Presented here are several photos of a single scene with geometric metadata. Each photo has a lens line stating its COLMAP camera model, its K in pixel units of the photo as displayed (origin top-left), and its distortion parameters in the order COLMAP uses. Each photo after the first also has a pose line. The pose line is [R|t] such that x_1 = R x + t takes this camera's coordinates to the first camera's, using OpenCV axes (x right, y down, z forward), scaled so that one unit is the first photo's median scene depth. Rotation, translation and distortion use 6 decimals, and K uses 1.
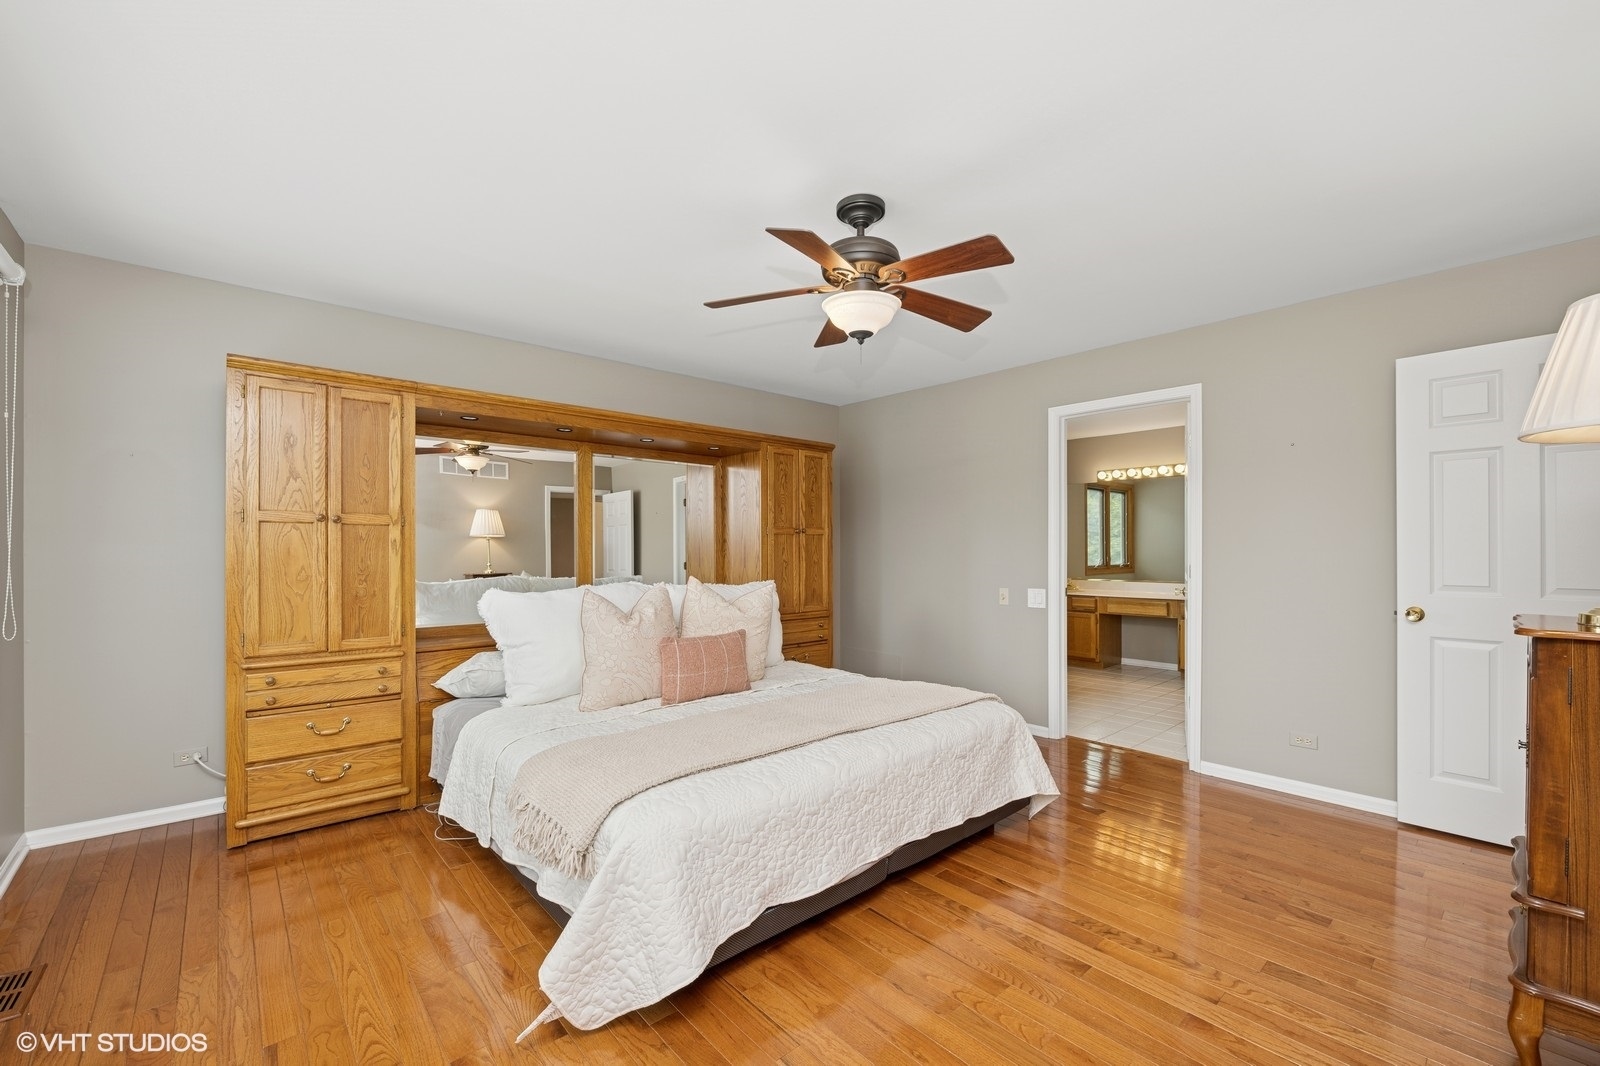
lens RADIAL K [[650.0, 0, 809.2], [0, 650.0, 530.6], [0, 0, 1]] dist [0.000457, -0.000019]
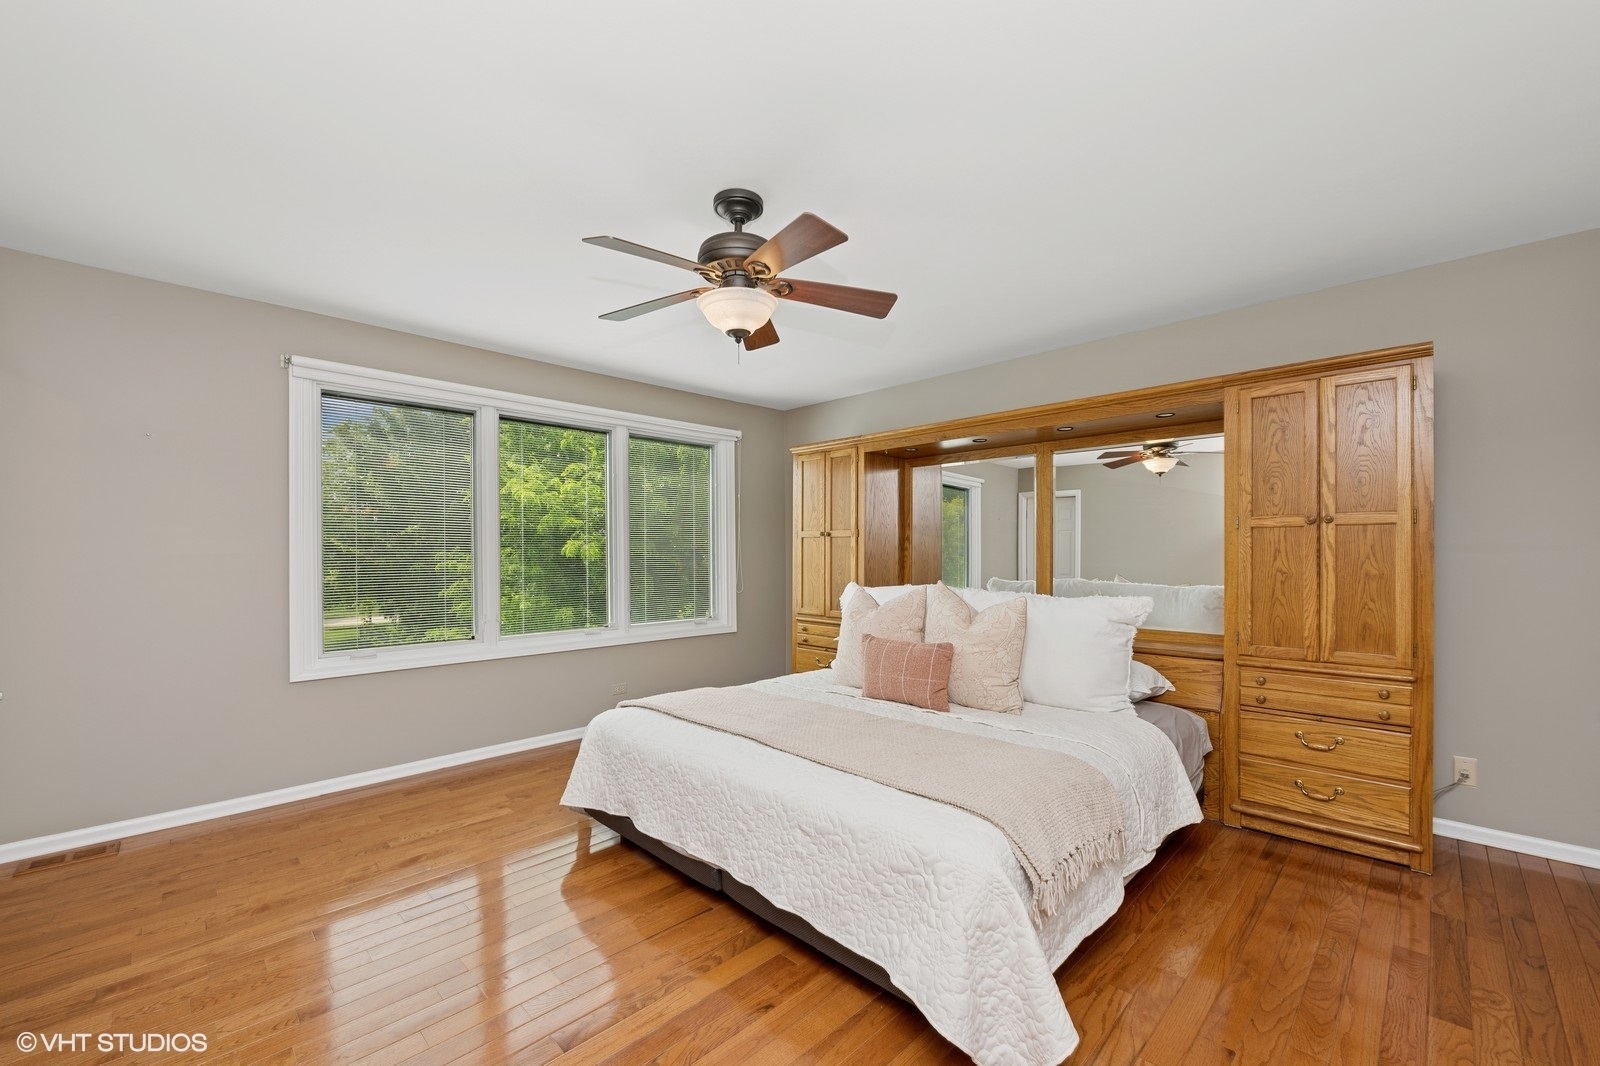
lens RADIAL K [[650.0, 0, 809.2], [0, 650.0, 530.6], [0, 0, 1]] dist [0.000457, -0.000019]
pose [[0.065796, -0.039731, -0.997042, 0.820528], [0.028054, 0.998886, -0.037953, 0.031214], [0.997439, -0.025473, 0.066837, 0.804398]]
